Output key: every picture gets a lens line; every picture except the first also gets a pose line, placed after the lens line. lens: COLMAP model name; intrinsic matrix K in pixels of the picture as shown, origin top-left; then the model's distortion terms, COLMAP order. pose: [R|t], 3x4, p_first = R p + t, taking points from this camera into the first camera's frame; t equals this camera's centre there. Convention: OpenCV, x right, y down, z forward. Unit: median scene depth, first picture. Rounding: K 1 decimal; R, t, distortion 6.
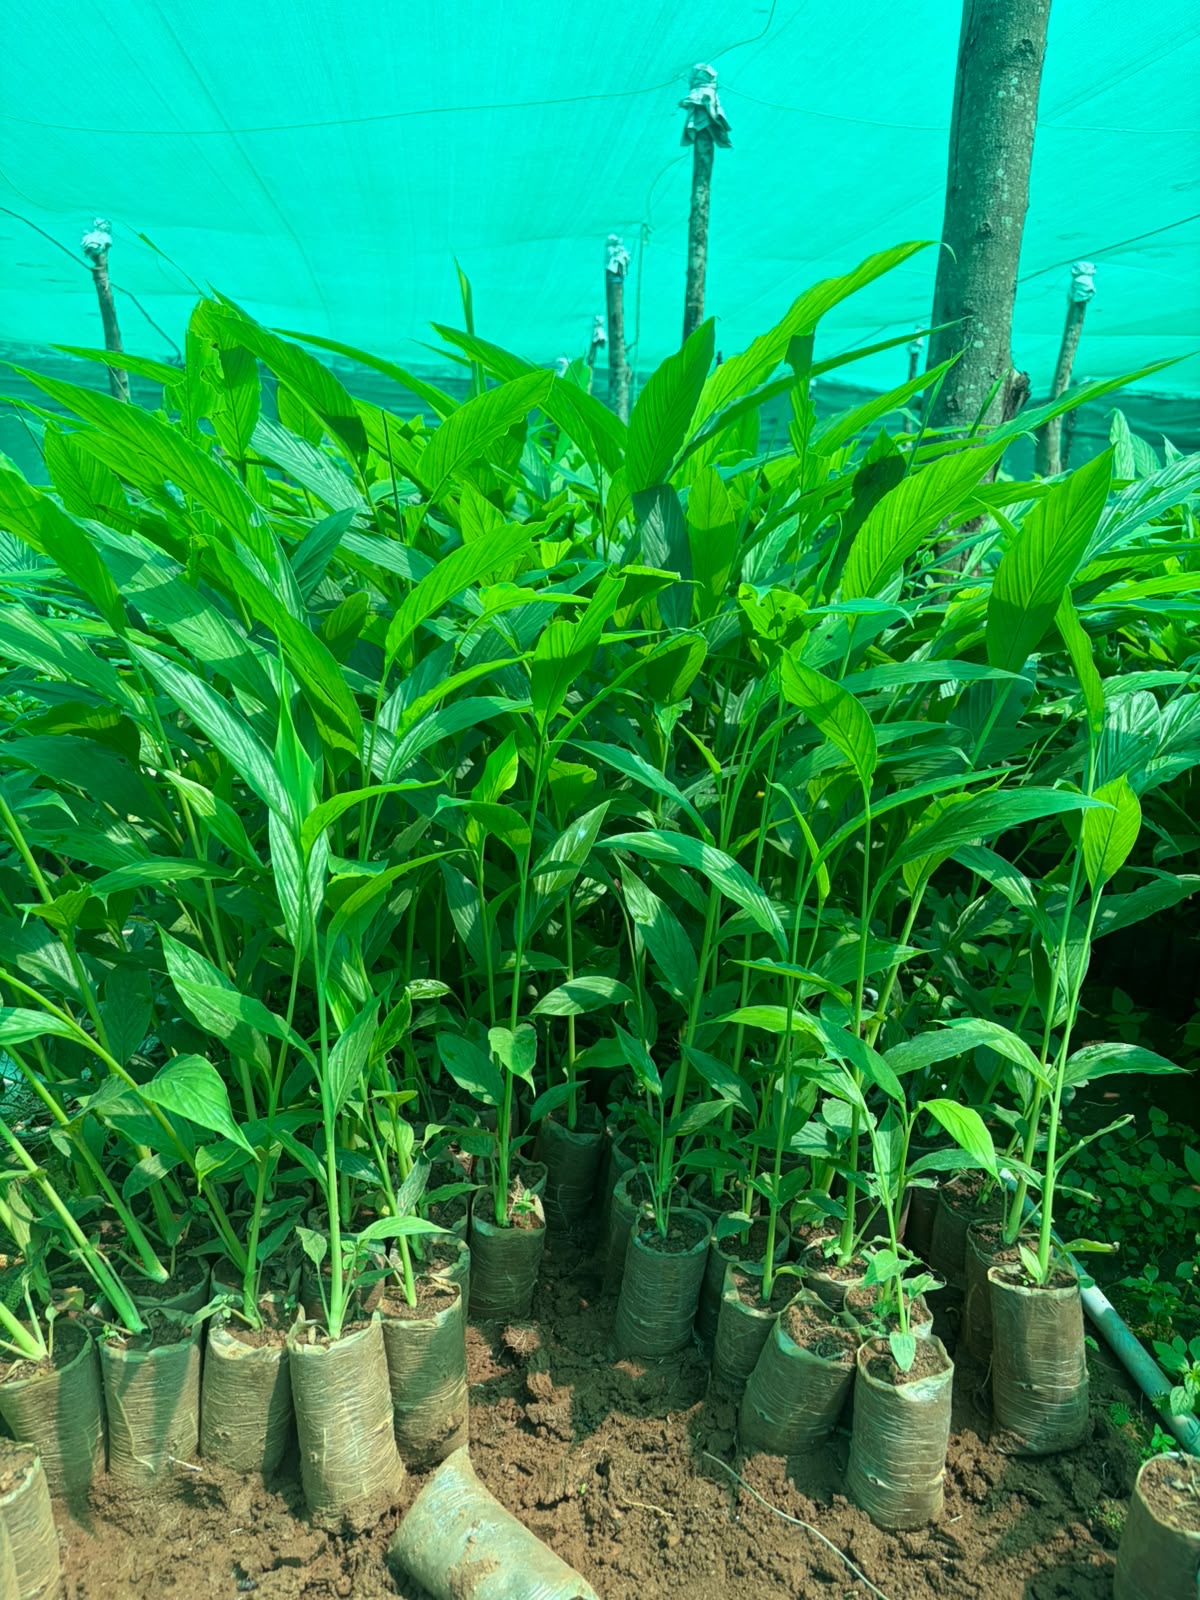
lens RADIAL K [[1259.0, 0, 602.0], [0, 1259.0, 798.7], [0, 0, 1]] dist [0.031739, -0.028397]
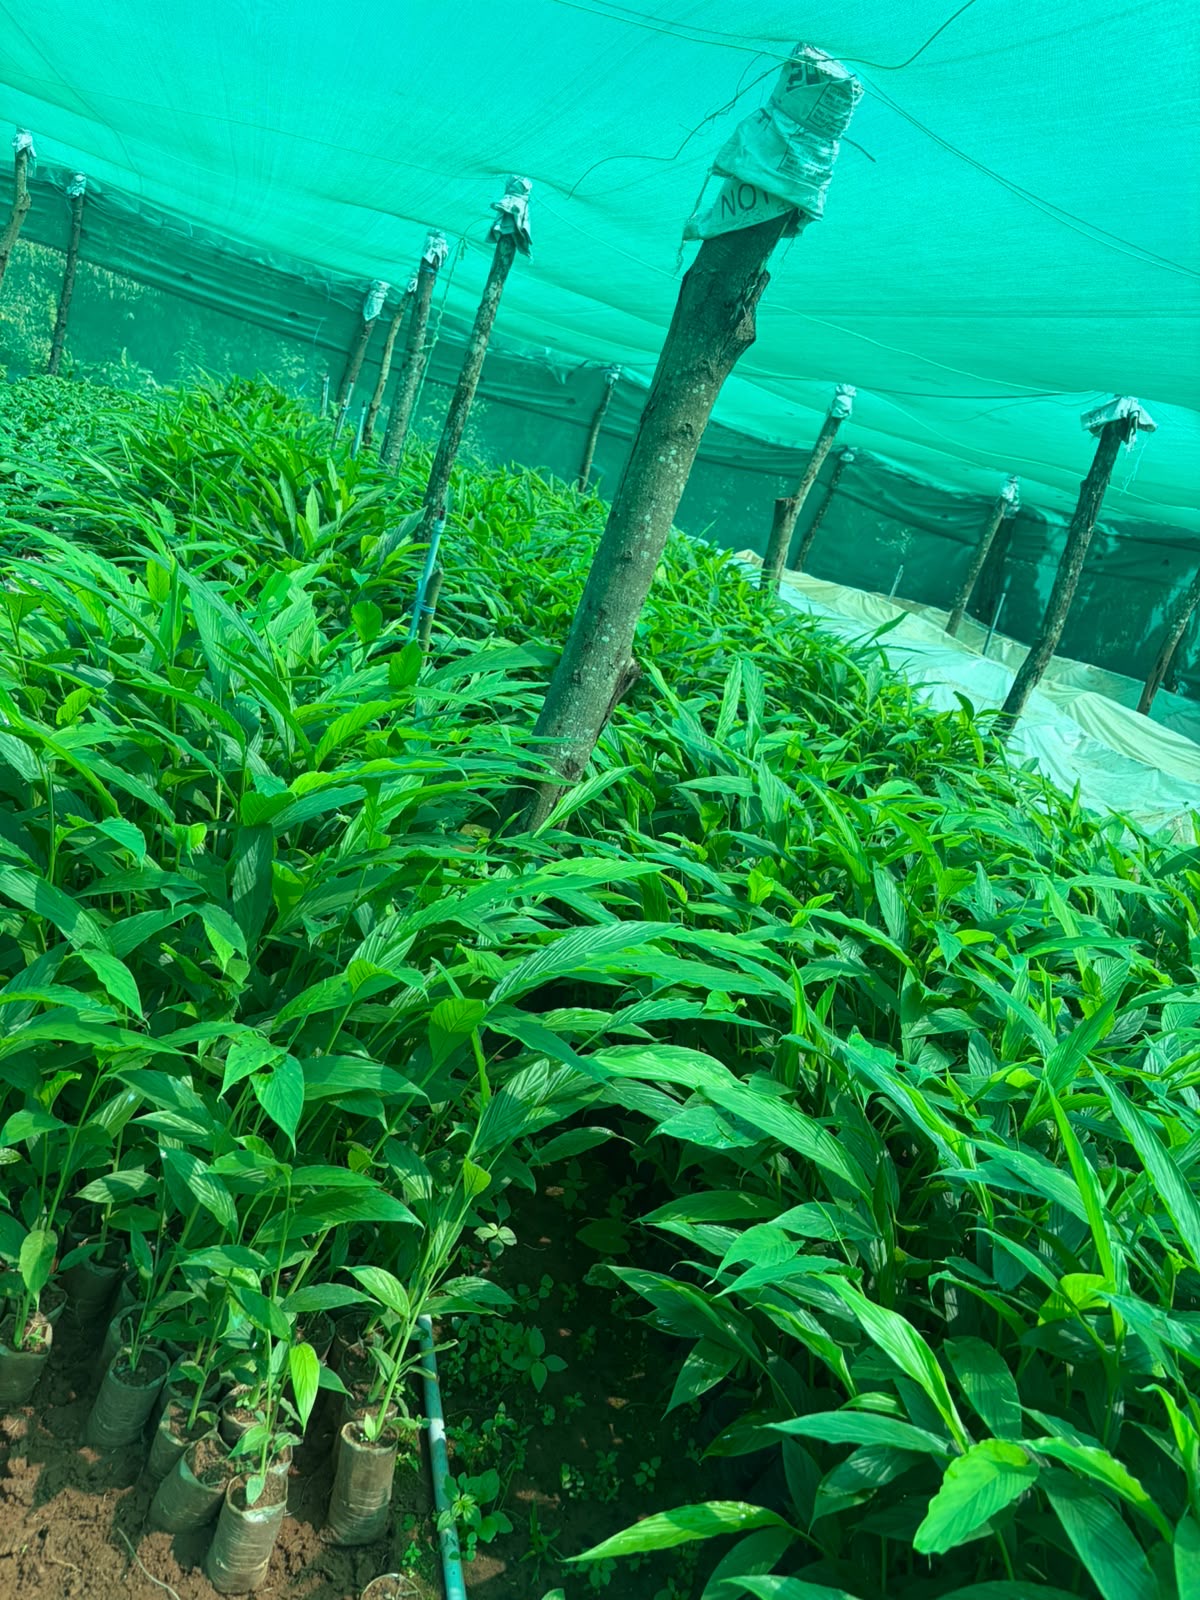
lens RADIAL K [[1259.0, 0, 602.0], [0, 1259.0, 799.1], [0, 0, 1]] dist [0.031739, -0.028397]
pose [[0.952822, 0.216655, 0.212583, 0.114279], [-0.233365, 0.970738, 0.056637, -0.511599], [-0.194092, -0.103575, 0.975500, -0.460369]]
